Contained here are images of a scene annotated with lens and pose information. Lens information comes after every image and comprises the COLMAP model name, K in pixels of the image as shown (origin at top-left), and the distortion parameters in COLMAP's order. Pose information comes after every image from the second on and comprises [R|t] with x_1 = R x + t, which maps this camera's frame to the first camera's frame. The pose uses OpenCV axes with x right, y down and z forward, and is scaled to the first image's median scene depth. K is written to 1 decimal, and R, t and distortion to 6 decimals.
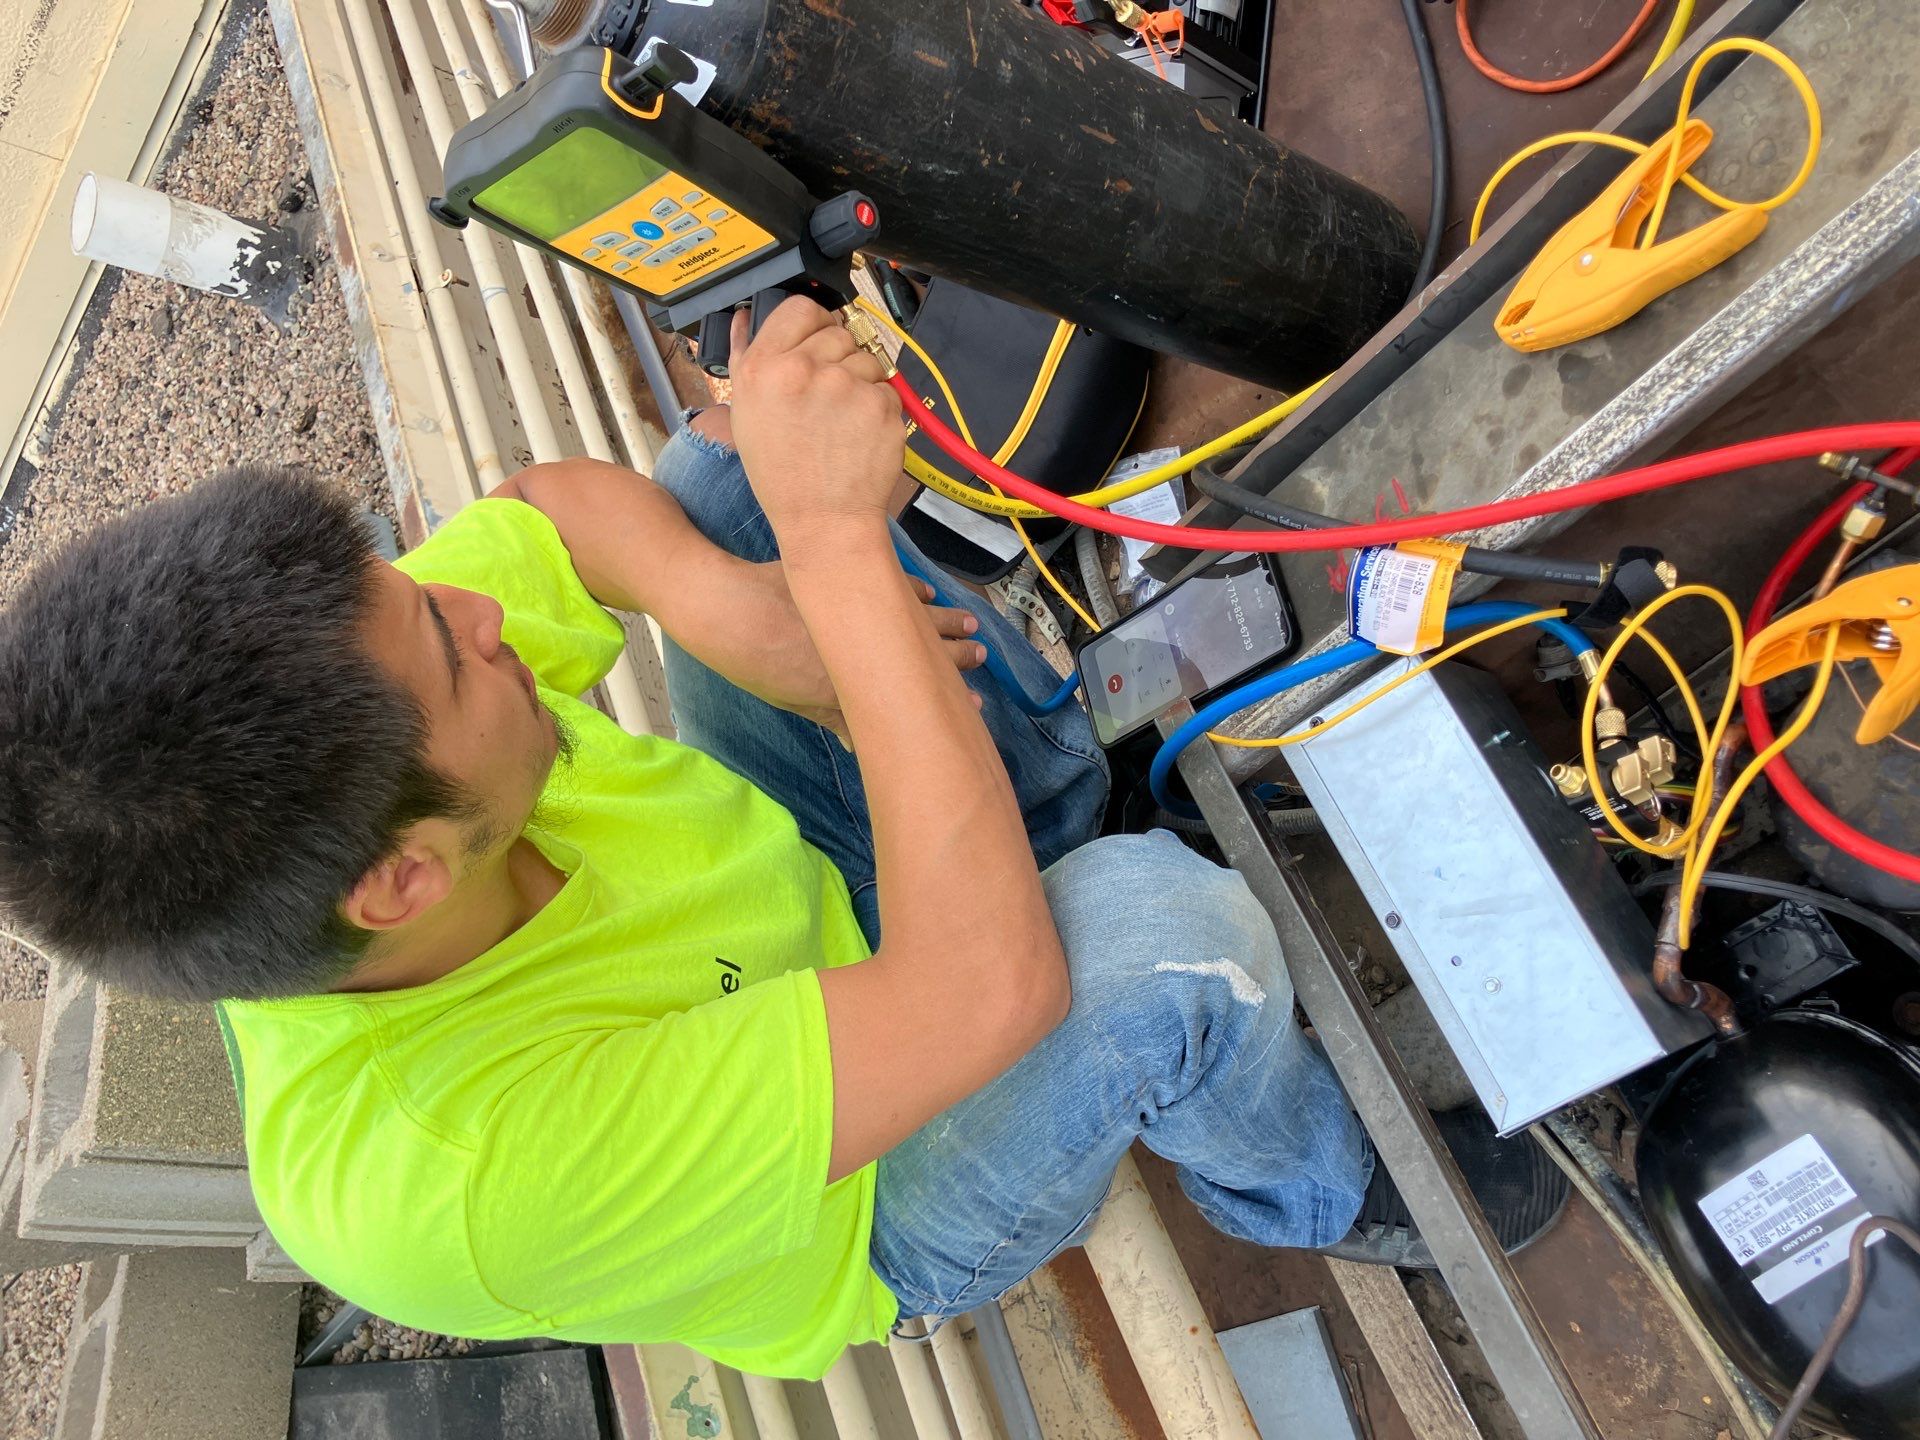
lens RADIAL K [[1482.6, 0, 960.0], [0, 1482.6, 720.0], [0, 0, 1]] dist [-0.028693, 0.016323]
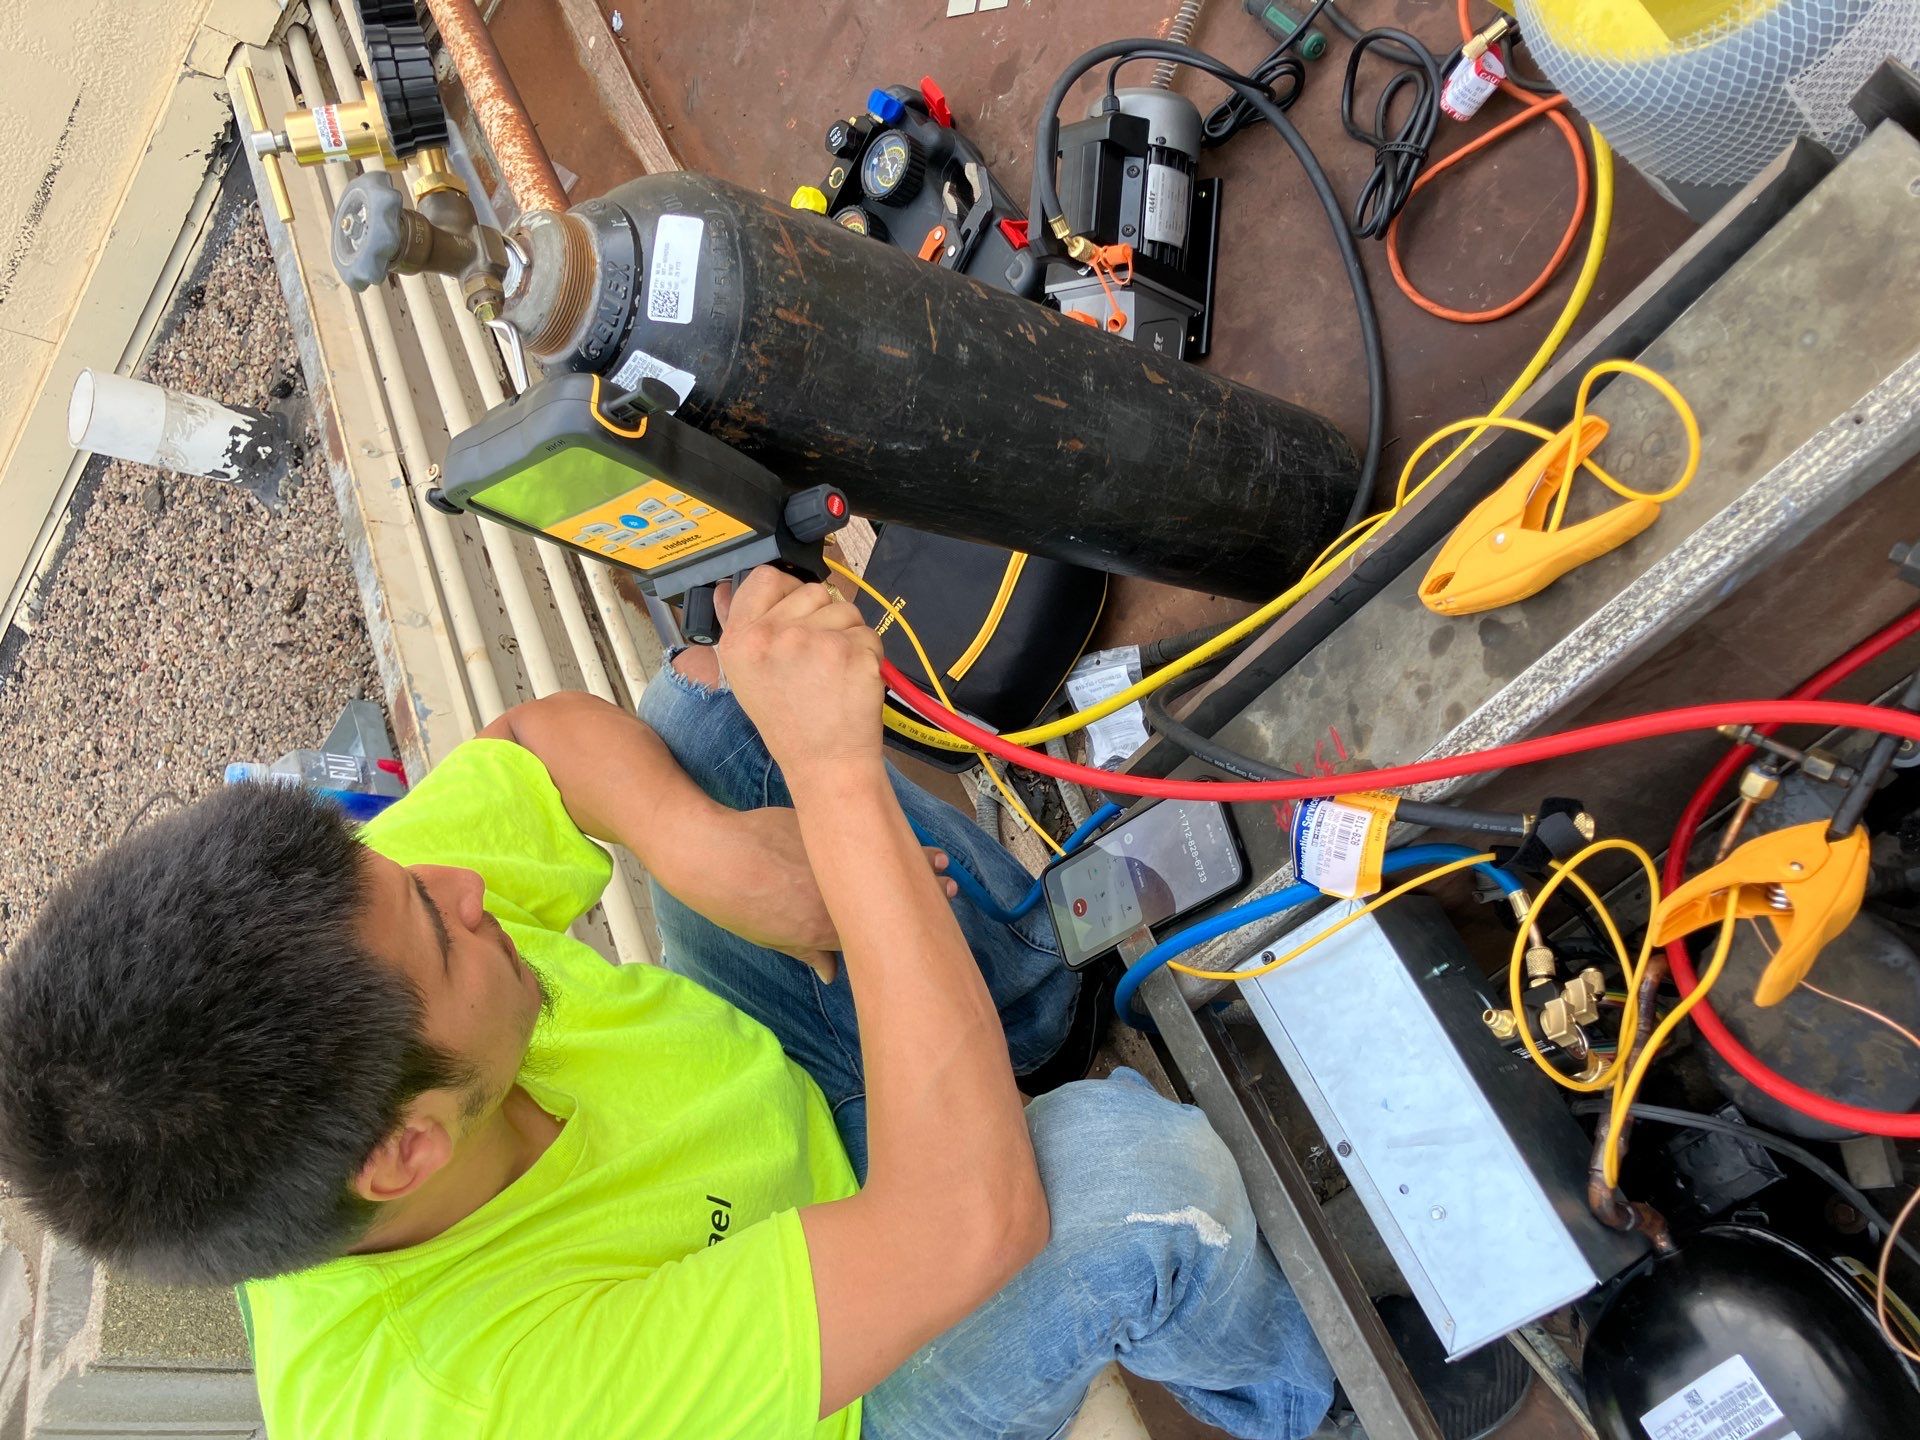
lens RADIAL K [[1473.0, 0, 946.4], [0, 1473.0, 762.2], [0, 0, 1]] dist [-0.020999, 0.000487]
pose [[0.999761, -0.021023, 0.006045, 0.006548], [0.021317, 0.998341, -0.053483, -0.088357], [-0.004911, 0.053599, 0.998550, -0.064377]]
